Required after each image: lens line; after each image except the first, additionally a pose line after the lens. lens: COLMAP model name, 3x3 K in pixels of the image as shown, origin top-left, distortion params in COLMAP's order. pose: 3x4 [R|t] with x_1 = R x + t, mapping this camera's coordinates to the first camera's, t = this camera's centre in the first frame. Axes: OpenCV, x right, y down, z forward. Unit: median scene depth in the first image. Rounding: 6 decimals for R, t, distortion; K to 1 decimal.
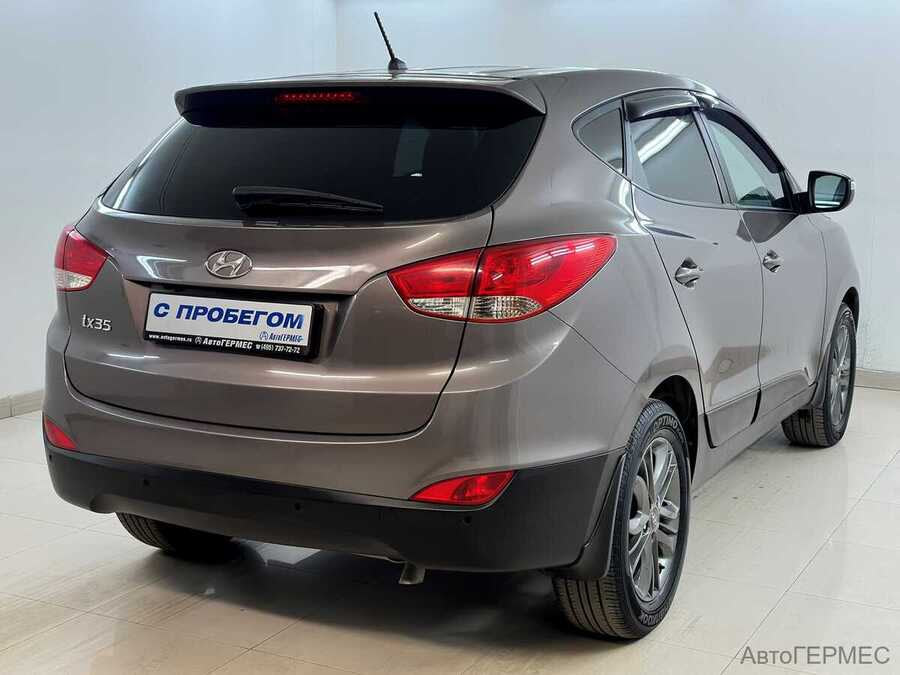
lens RADIAL K [[1169.9, 0, 448.0], [0, 1169.9, 342.3], [0, 0, 1]] dist [0.058745, 0.000000]
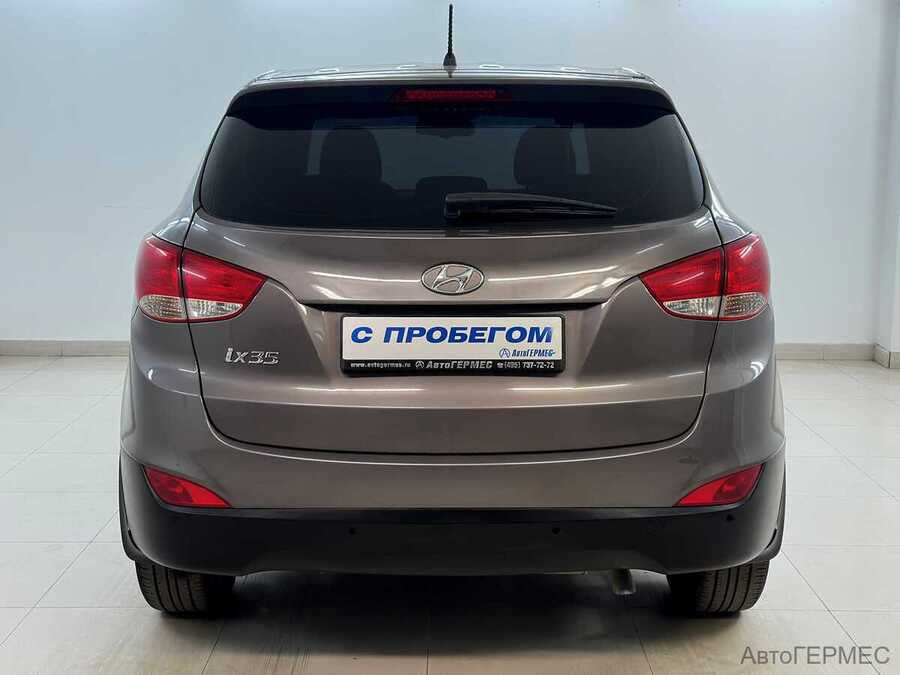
lens RADIAL K [[1169.9, 0, 449.3], [0, 1169.9, 332.6], [0, 0, 1]] dist [0.058745, 0.000000]
pose [[0.921543, -0.080698, 0.379797, -0.541956], [0.080289, 0.996628, 0.016947, -0.040465], [-0.379883, 0.014877, 0.924915, 0.154836]]
